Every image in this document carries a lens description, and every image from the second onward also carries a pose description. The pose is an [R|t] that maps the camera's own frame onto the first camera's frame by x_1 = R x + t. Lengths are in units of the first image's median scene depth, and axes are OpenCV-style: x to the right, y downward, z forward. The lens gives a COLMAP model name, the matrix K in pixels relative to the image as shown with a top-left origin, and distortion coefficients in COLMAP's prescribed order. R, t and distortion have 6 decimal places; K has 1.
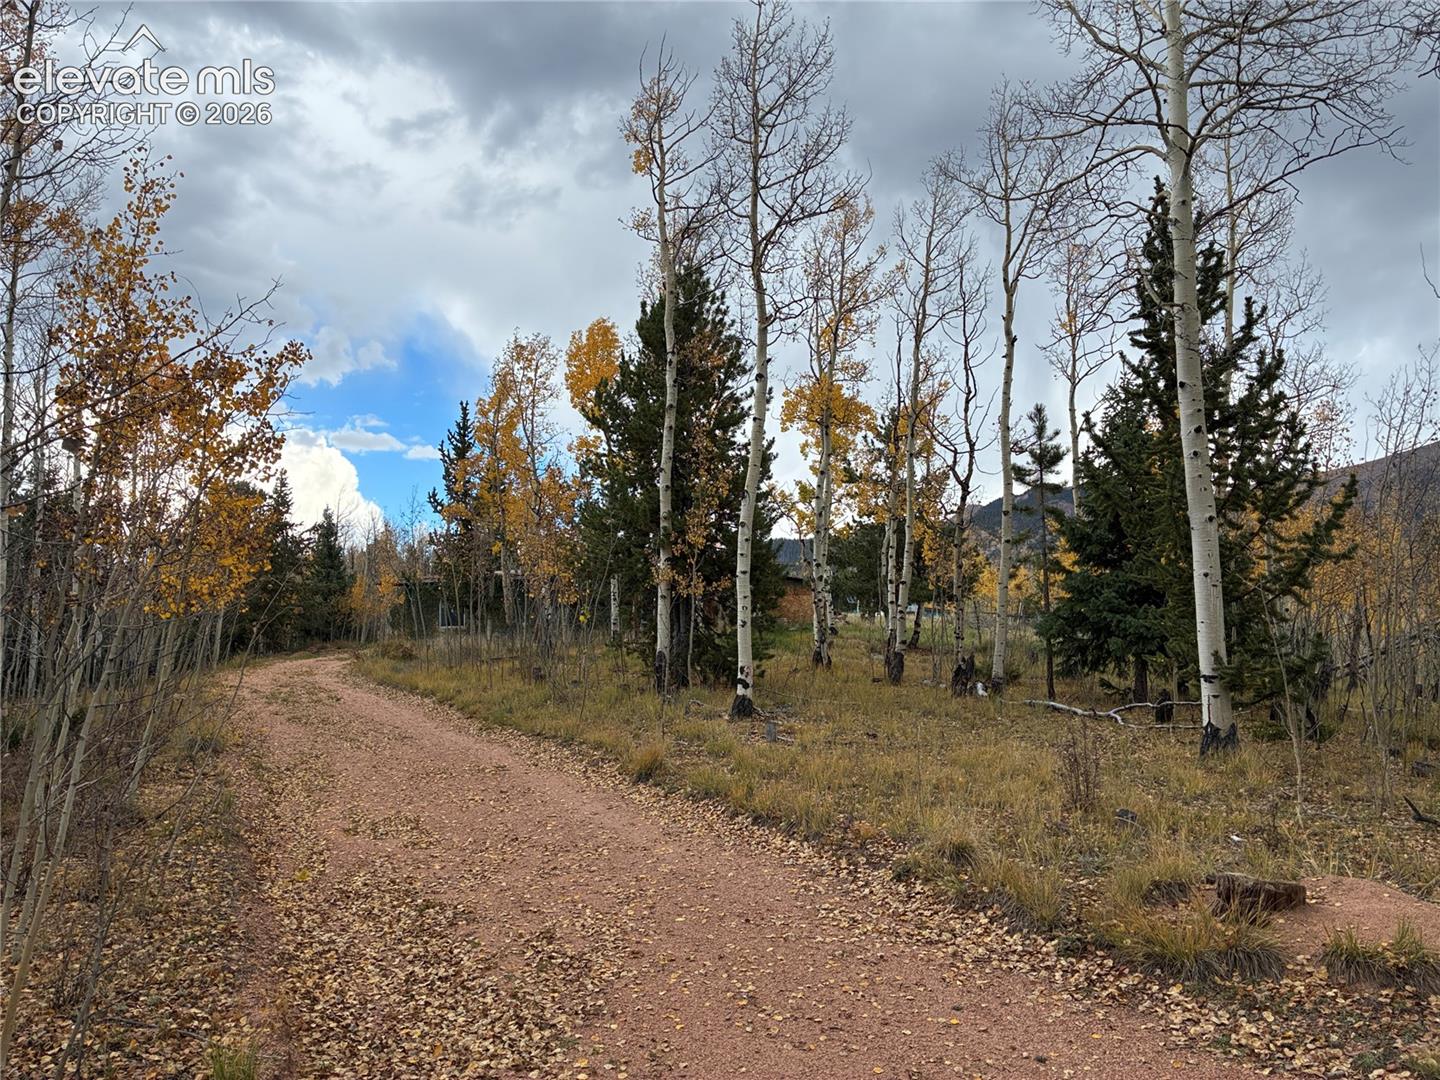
lens RADIAL K [[1090.2, 0, 712.7], [0, 1090.2, 526.2], [0, 0, 1]] dist [0.049670, -0.050490]
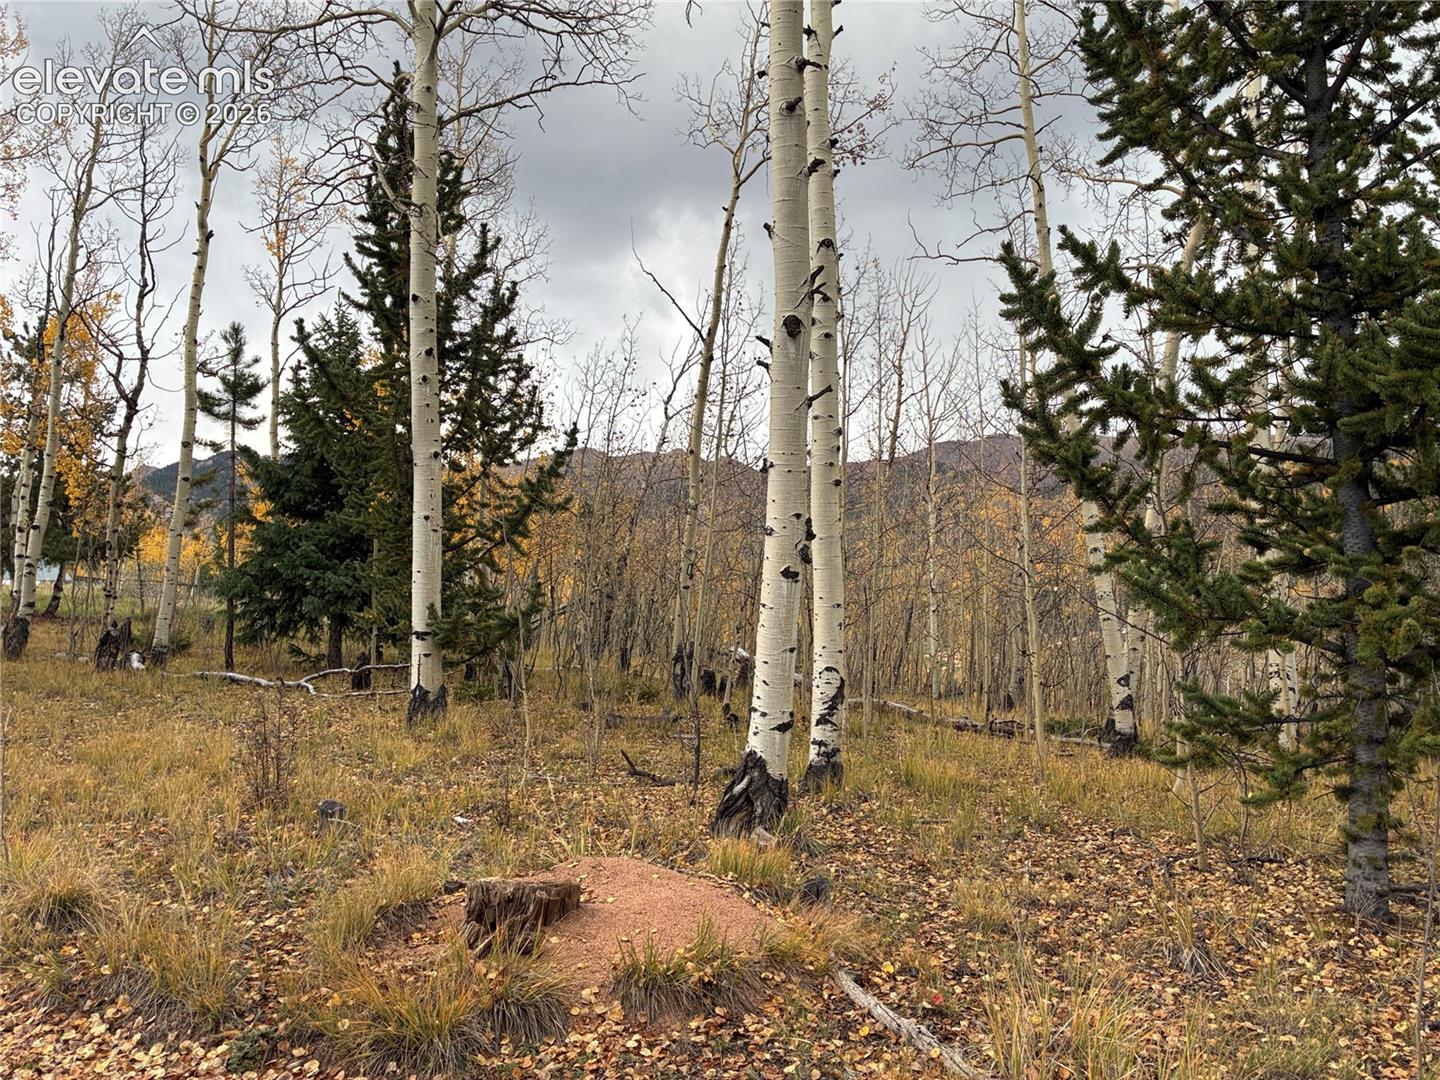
lens RADIAL K [[1090.2, 0, 727.4], [0, 1090.2, 523.6], [0, 0, 1]] dist [0.049670, -0.050490]
pose [[0.749405, 0.051618, 0.660097, 0.049466], [-0.065113, 0.997869, -0.004109, 0.036012], [-0.658903, -0.039901, 0.751169, 0.178037]]
